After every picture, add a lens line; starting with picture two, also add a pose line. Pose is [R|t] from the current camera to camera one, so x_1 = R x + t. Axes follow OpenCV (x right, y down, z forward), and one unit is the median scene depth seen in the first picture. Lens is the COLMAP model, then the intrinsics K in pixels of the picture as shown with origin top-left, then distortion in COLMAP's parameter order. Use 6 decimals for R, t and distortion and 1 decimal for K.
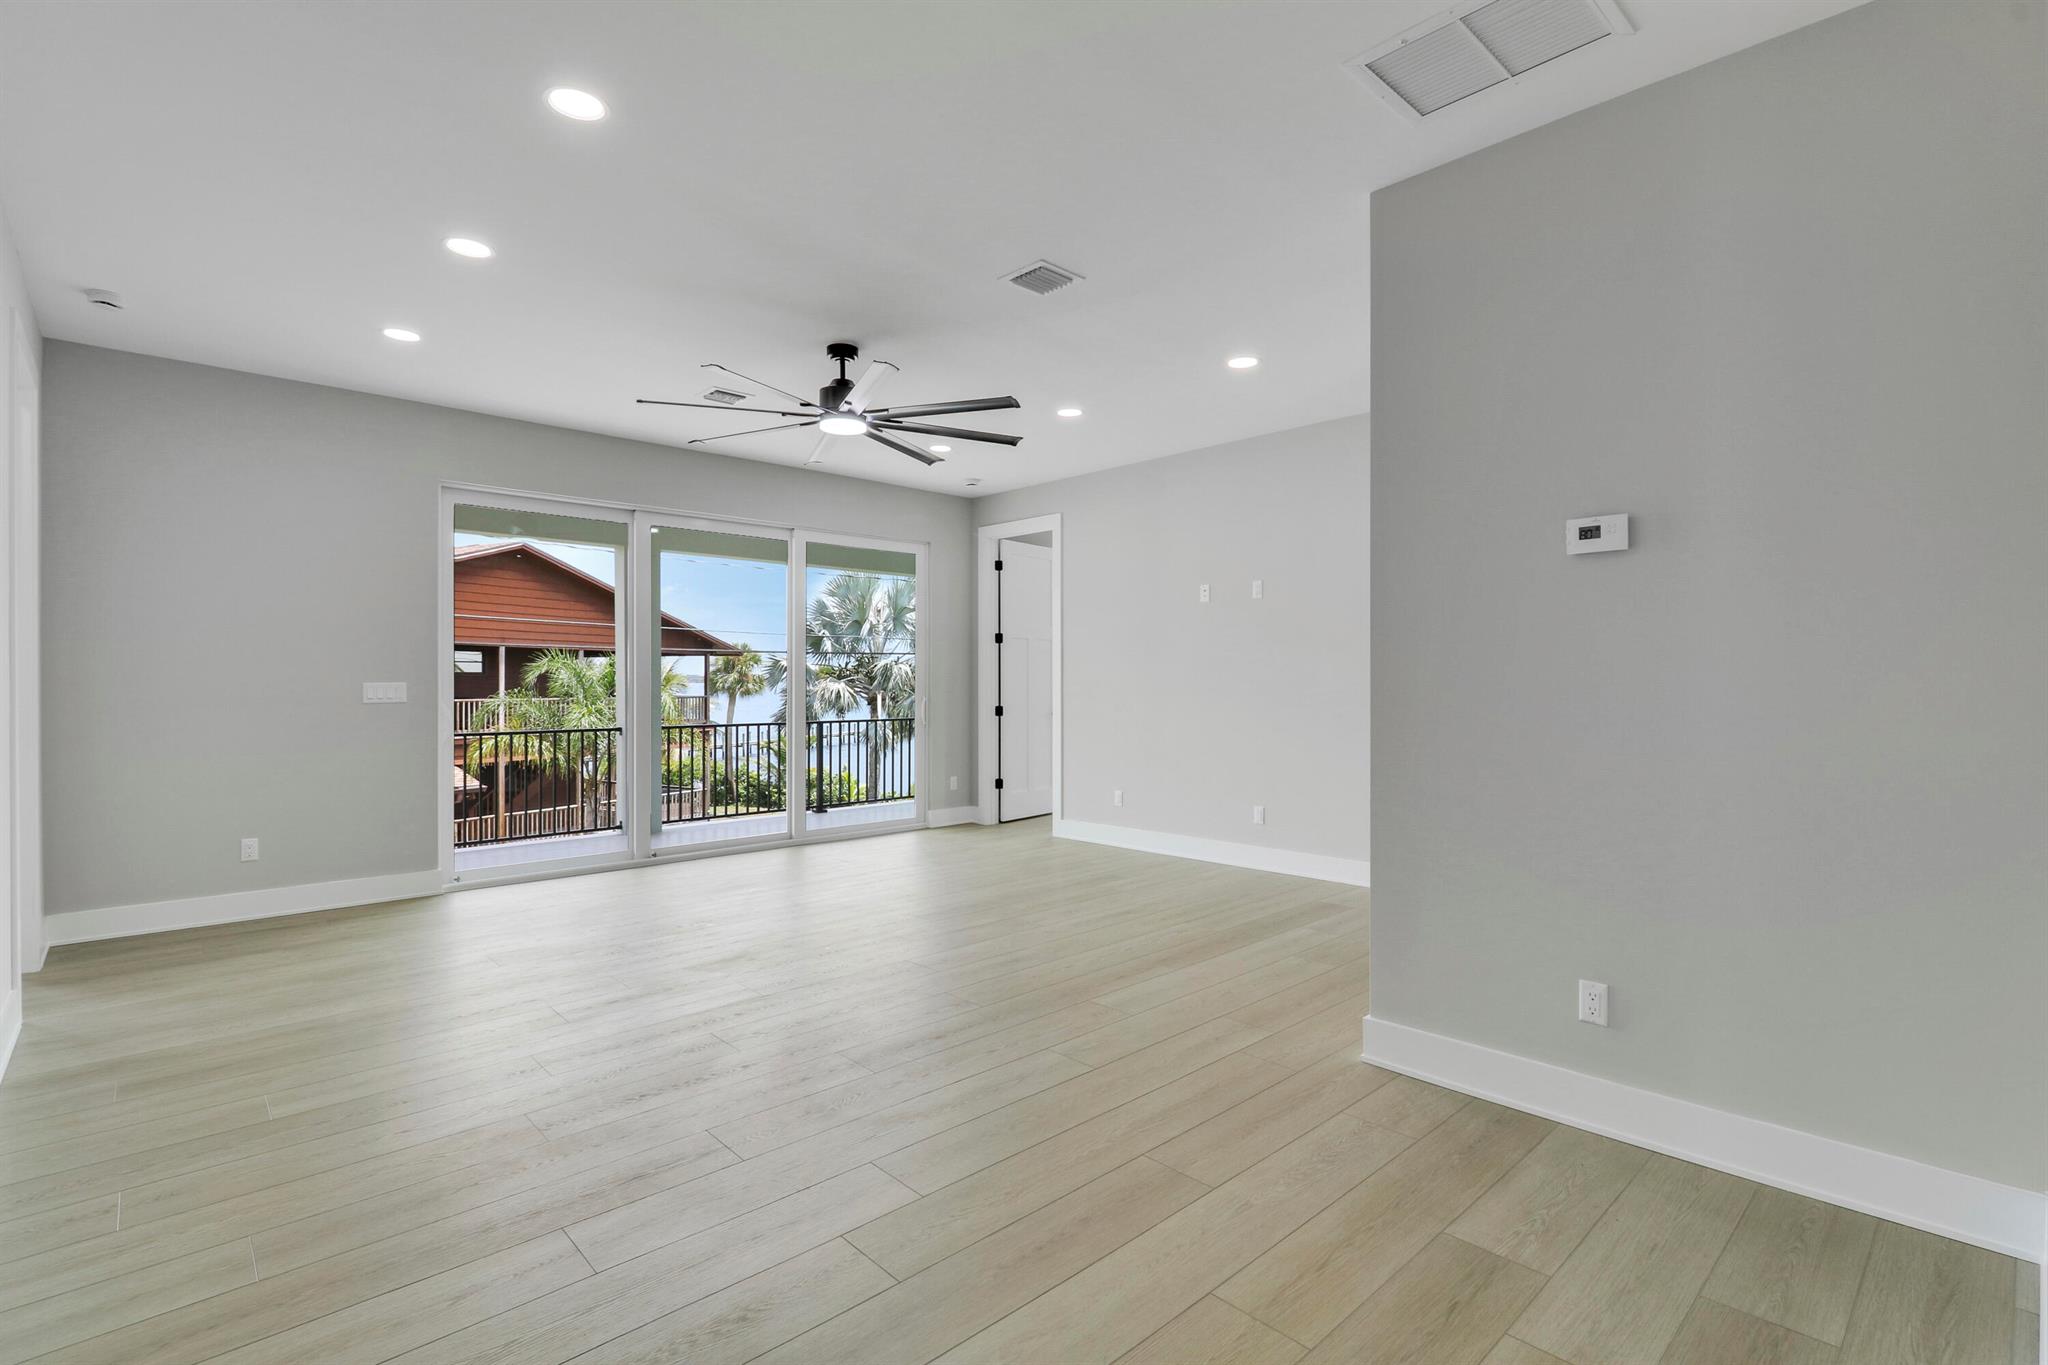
lens RADIAL K [[978.6, 0, 1032.2], [0, 978.6, 682.9], [0, 0, 1]] dist [-0.005436, -0.004034]
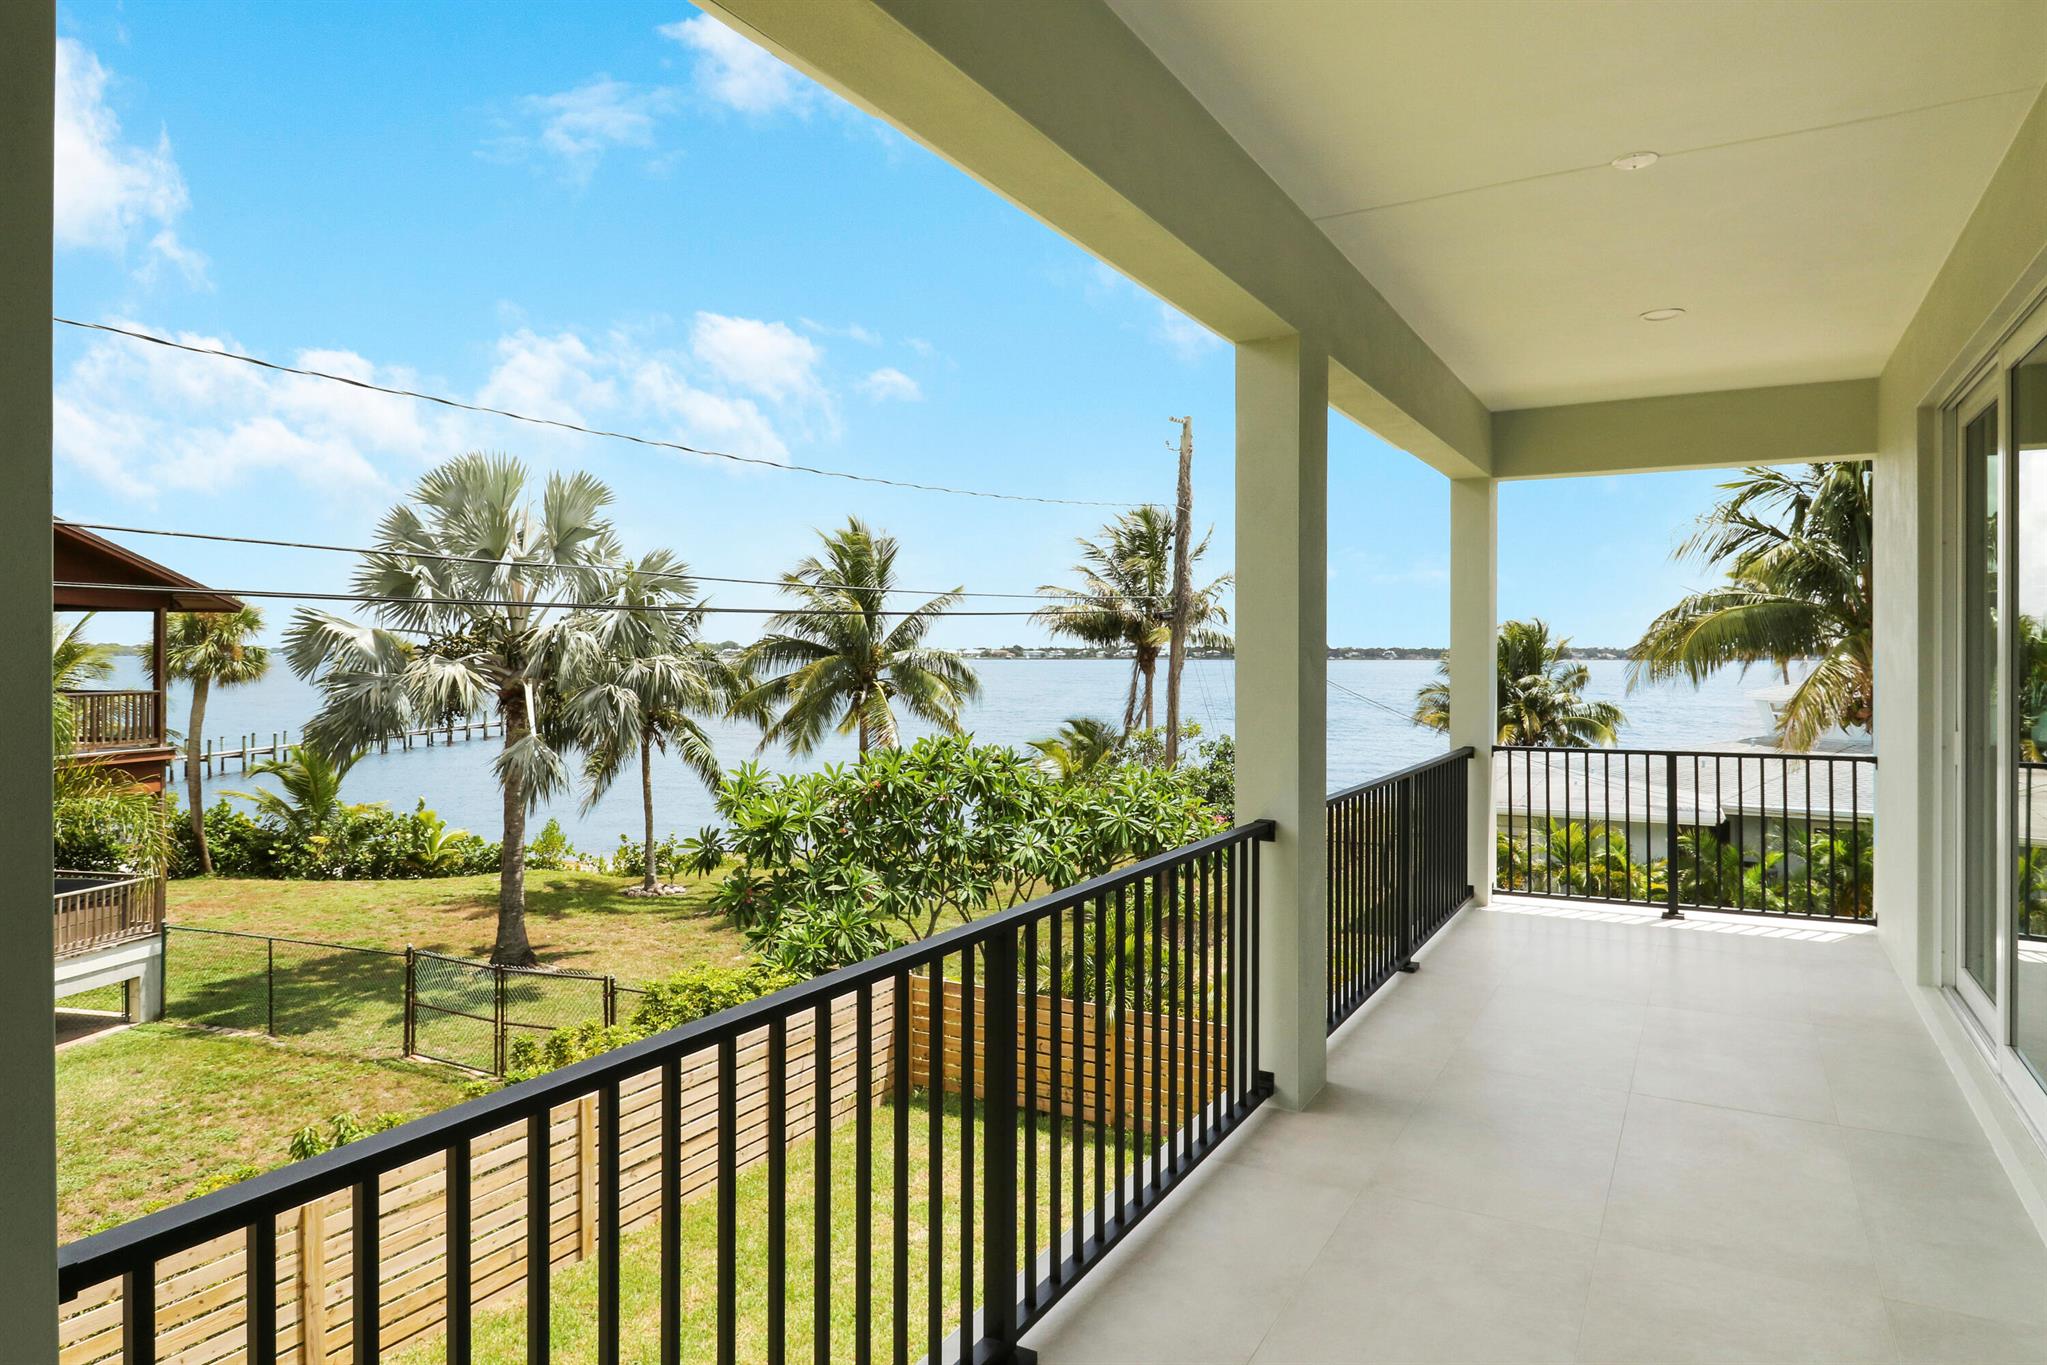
lens RADIAL K [[1213.7, 0, 1022.7], [0, 1213.7, 663.9], [0, 0, 1]] dist [0.006853, -0.002126]
pose [[0.953403, 0.008240, 0.301587, -0.094856], [-0.008389, 0.999964, -0.000802, -0.002655], [-0.301583, -0.001765, 0.953438, 0.263347]]
